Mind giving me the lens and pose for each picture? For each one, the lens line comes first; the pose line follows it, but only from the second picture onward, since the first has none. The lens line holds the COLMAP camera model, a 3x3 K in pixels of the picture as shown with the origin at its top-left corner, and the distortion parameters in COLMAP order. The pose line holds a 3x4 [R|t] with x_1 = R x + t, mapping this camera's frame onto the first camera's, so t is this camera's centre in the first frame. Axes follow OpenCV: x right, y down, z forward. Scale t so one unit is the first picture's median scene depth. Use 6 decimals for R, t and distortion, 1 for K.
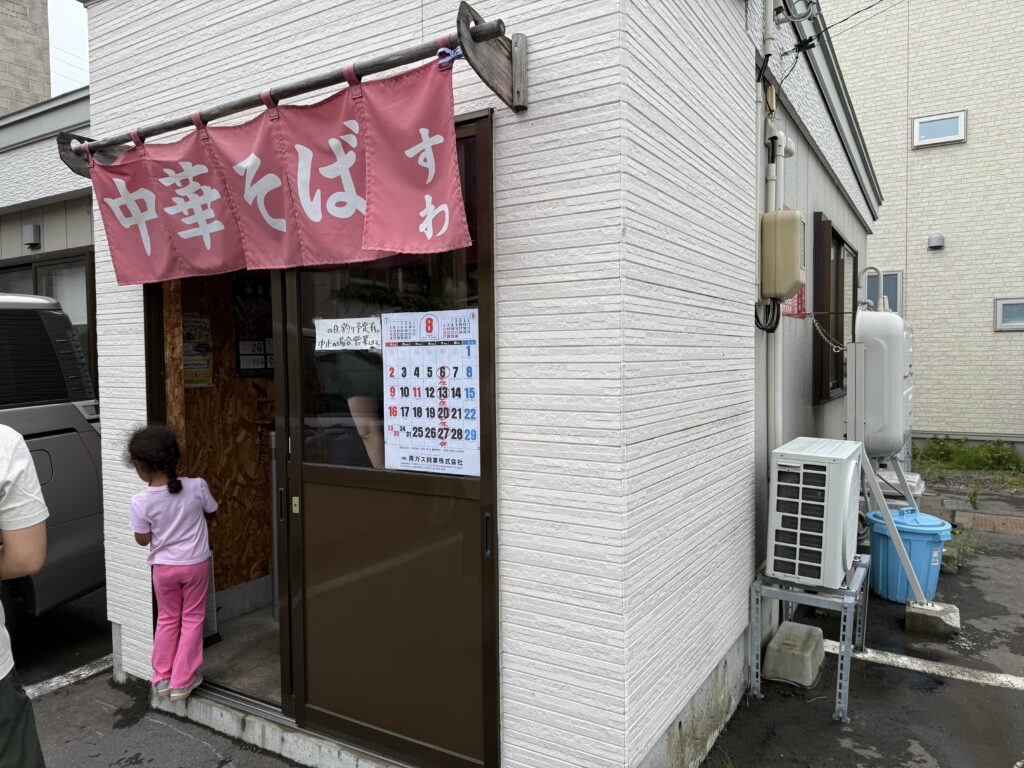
lens RADIAL K [[726.3, 0, 511.5], [0, 726.3, 377.4], [0, 0, 1]] dist [0.010821, 0.000214]
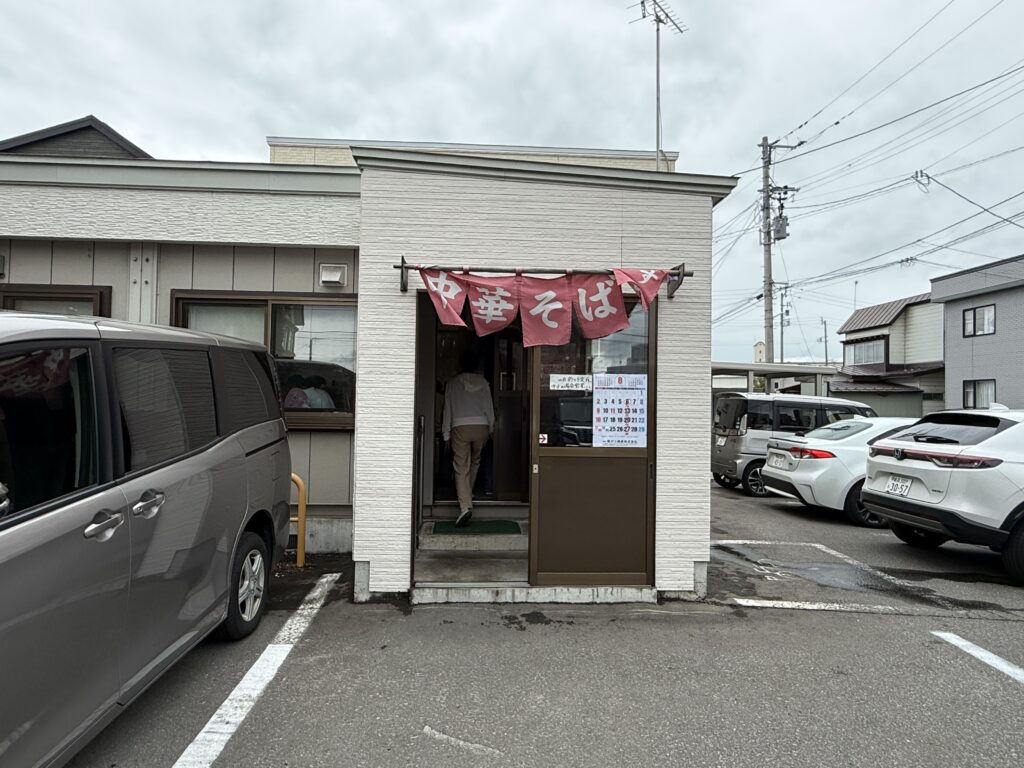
lens RADIAL K [[629.0, 0, 511.3], [0, 629.0, 388.2], [0, 0, 1]] dist [-0.002378, -0.000042]
pose [[0.818382, 0.028350, 0.573975, -1.465158], [-0.009478, 0.999312, -0.035844, 0.023327], [-0.574597, 0.023894, 0.818088, -0.371184]]
